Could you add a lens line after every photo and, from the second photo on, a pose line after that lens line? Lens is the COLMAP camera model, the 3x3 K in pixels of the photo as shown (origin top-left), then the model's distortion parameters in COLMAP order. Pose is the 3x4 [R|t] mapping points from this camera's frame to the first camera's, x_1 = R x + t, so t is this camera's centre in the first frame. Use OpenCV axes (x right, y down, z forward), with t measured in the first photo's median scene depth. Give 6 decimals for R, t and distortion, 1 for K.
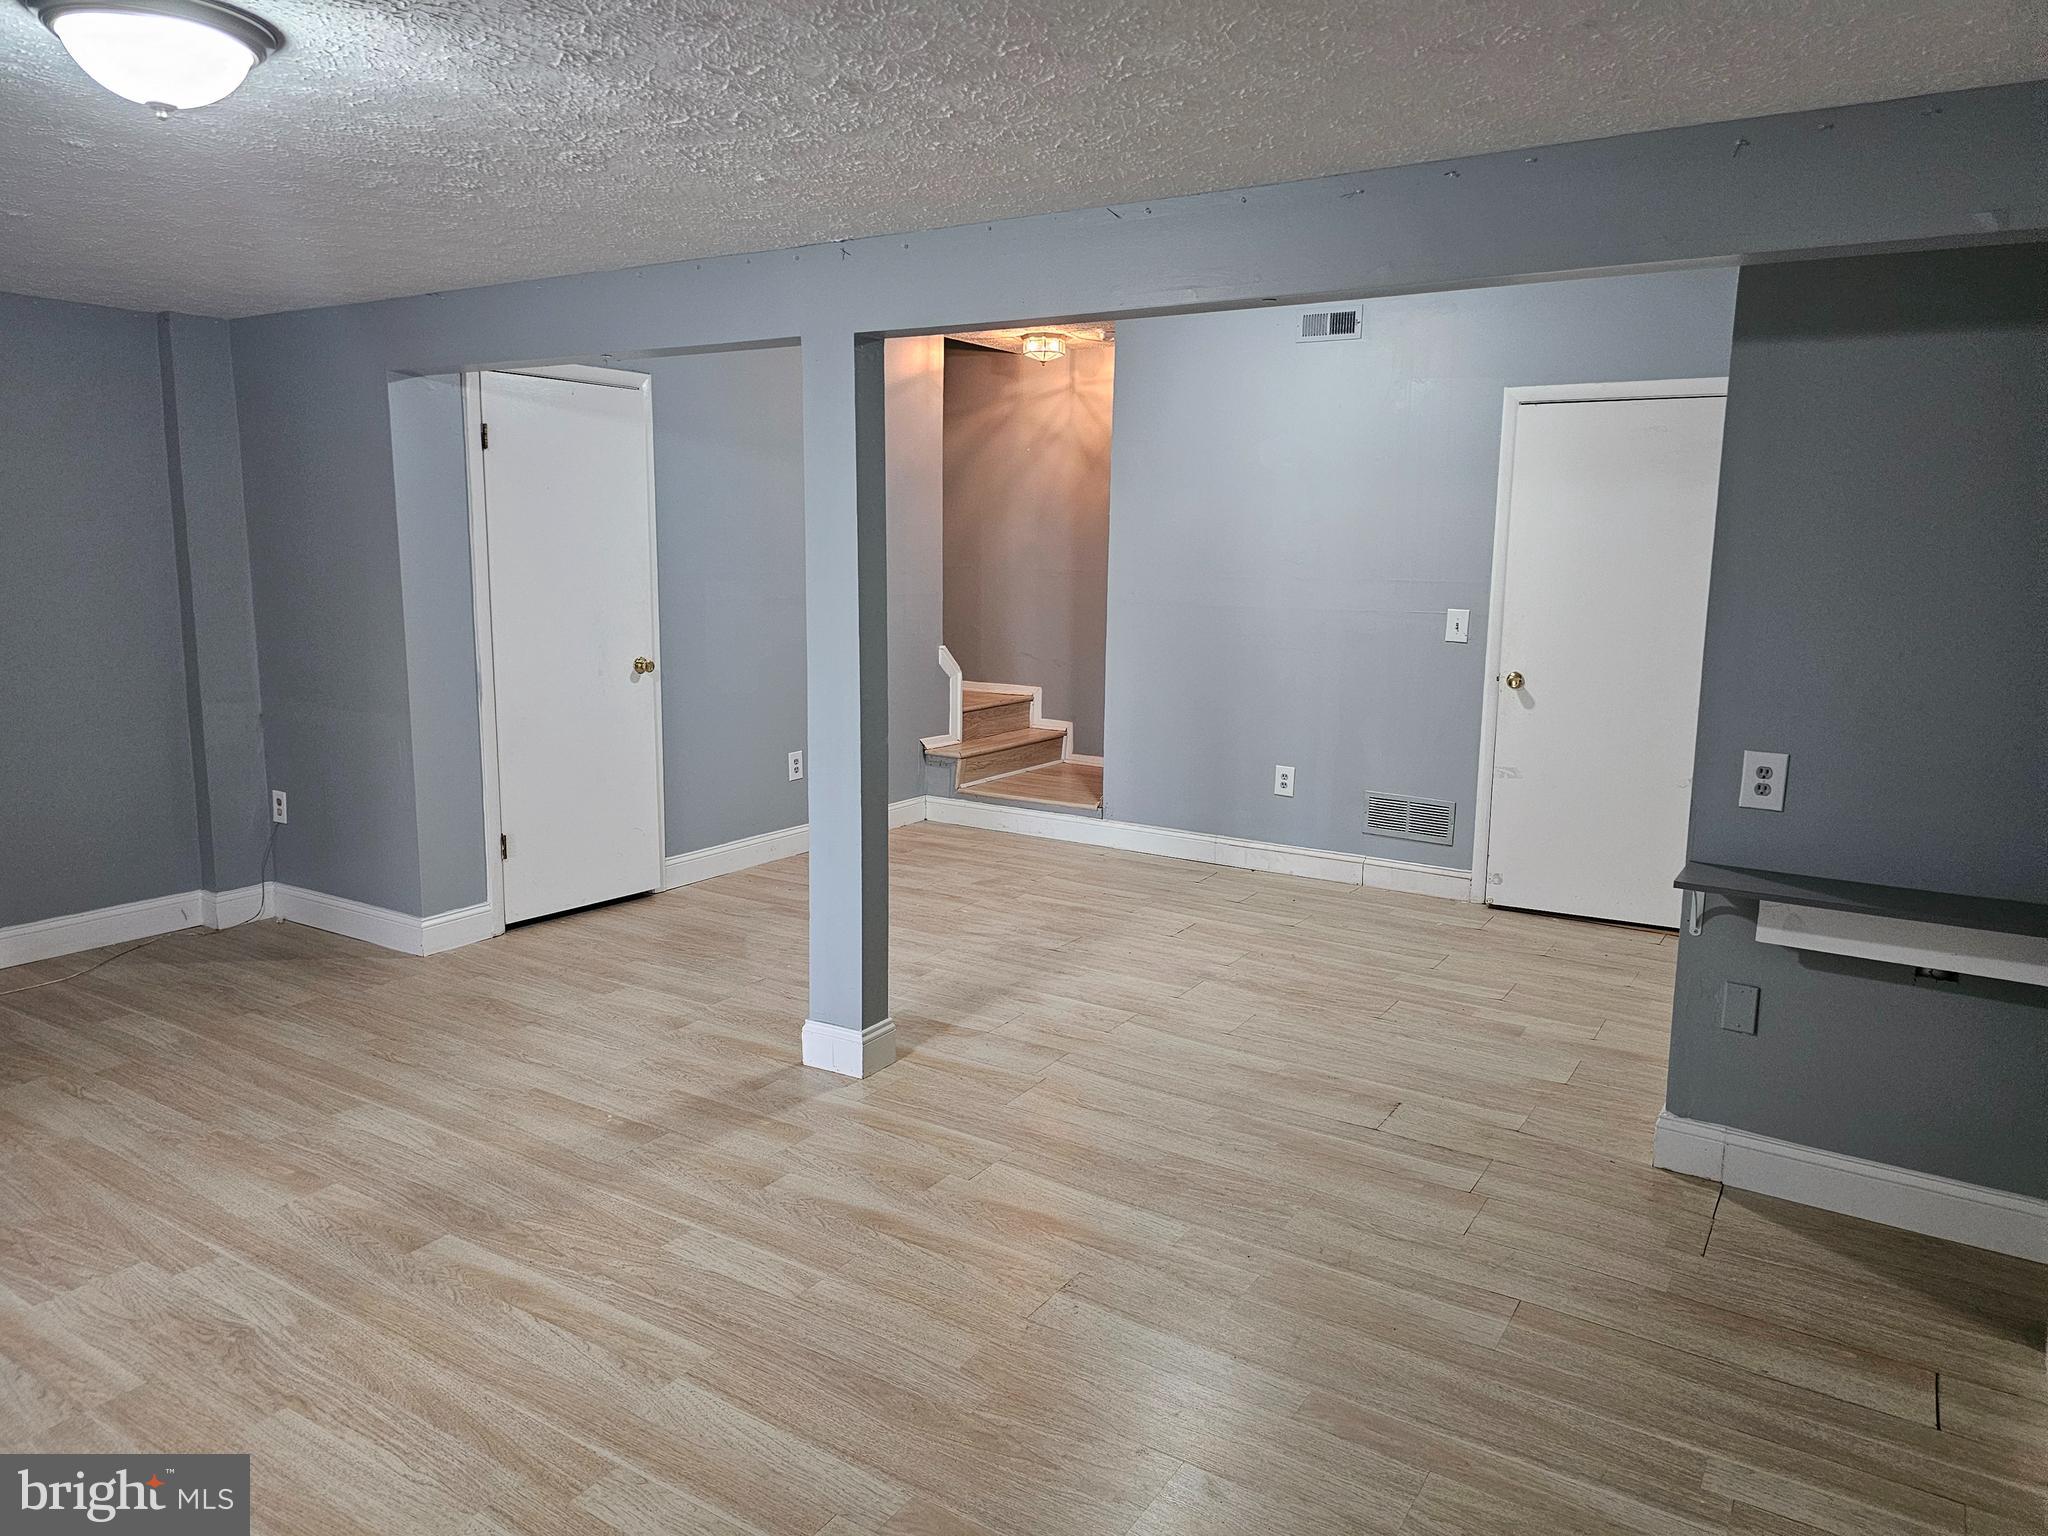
lens RADIAL K [[1374.4, 0, 1022.5], [0, 1374.4, 765.8], [0, 0, 1]] dist [0.050332, -0.047953]
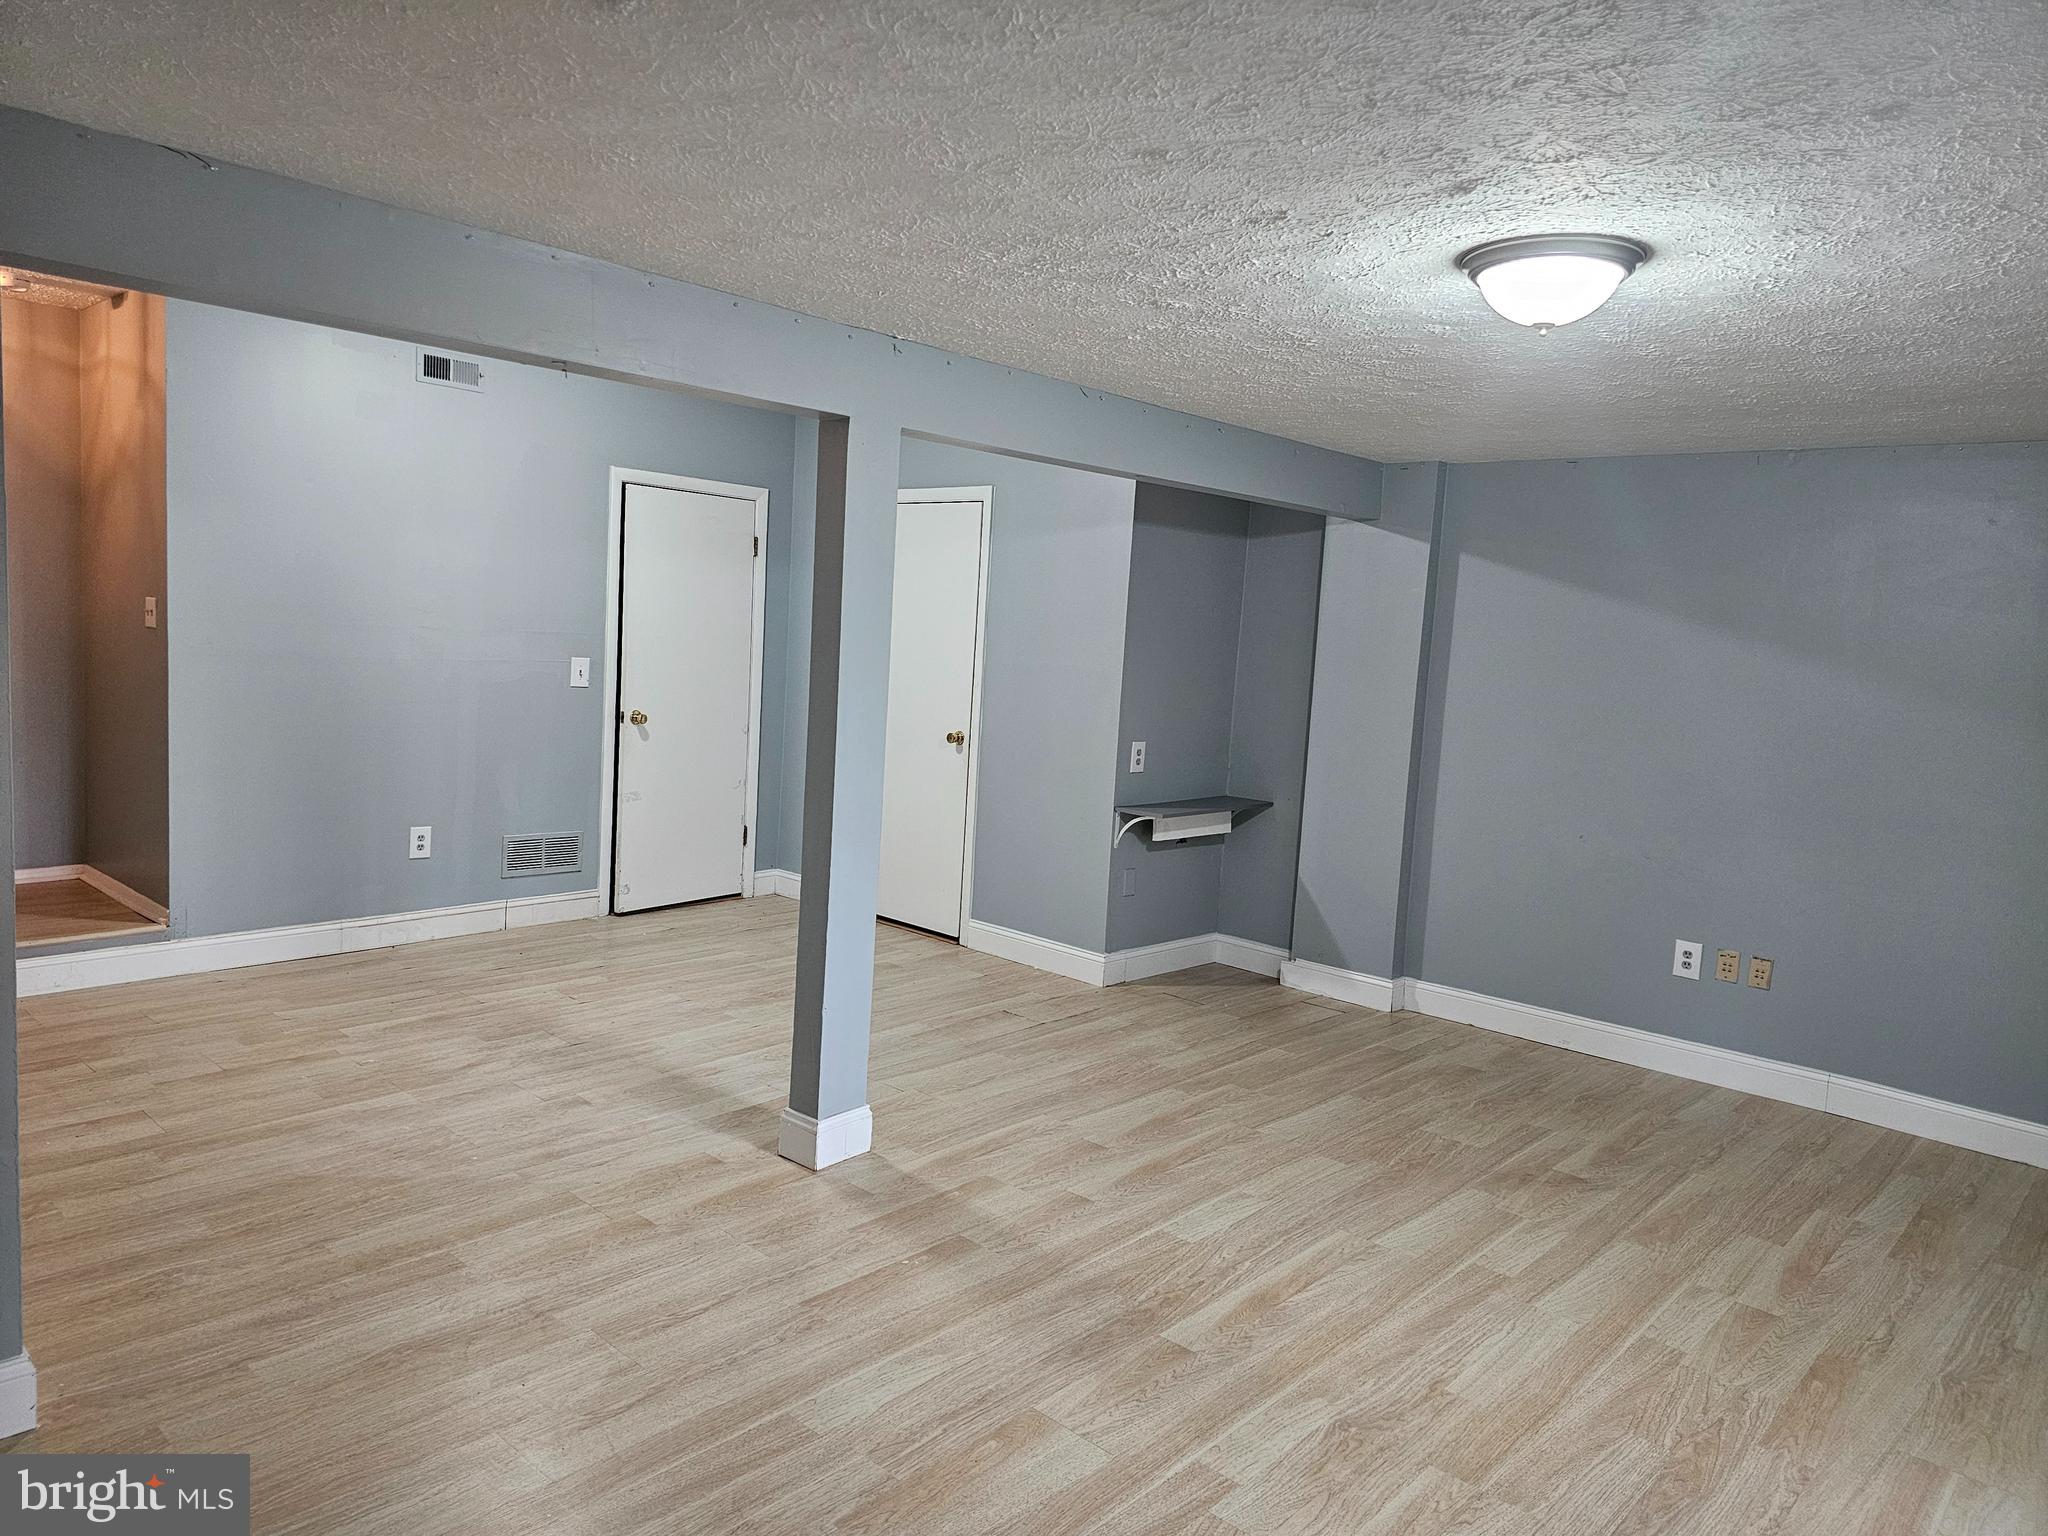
lens RADIAL K [[1374.4, 0, 1007.6], [0, 1374.4, 748.7], [0, 0, 1]] dist [0.050332, -0.047953]
pose [[0.174852, -0.099504, 0.979554, -1.112998], [0.110411, 0.990587, 0.080916, -0.143545], [-0.978384, 0.094006, 0.184192, 0.715156]]
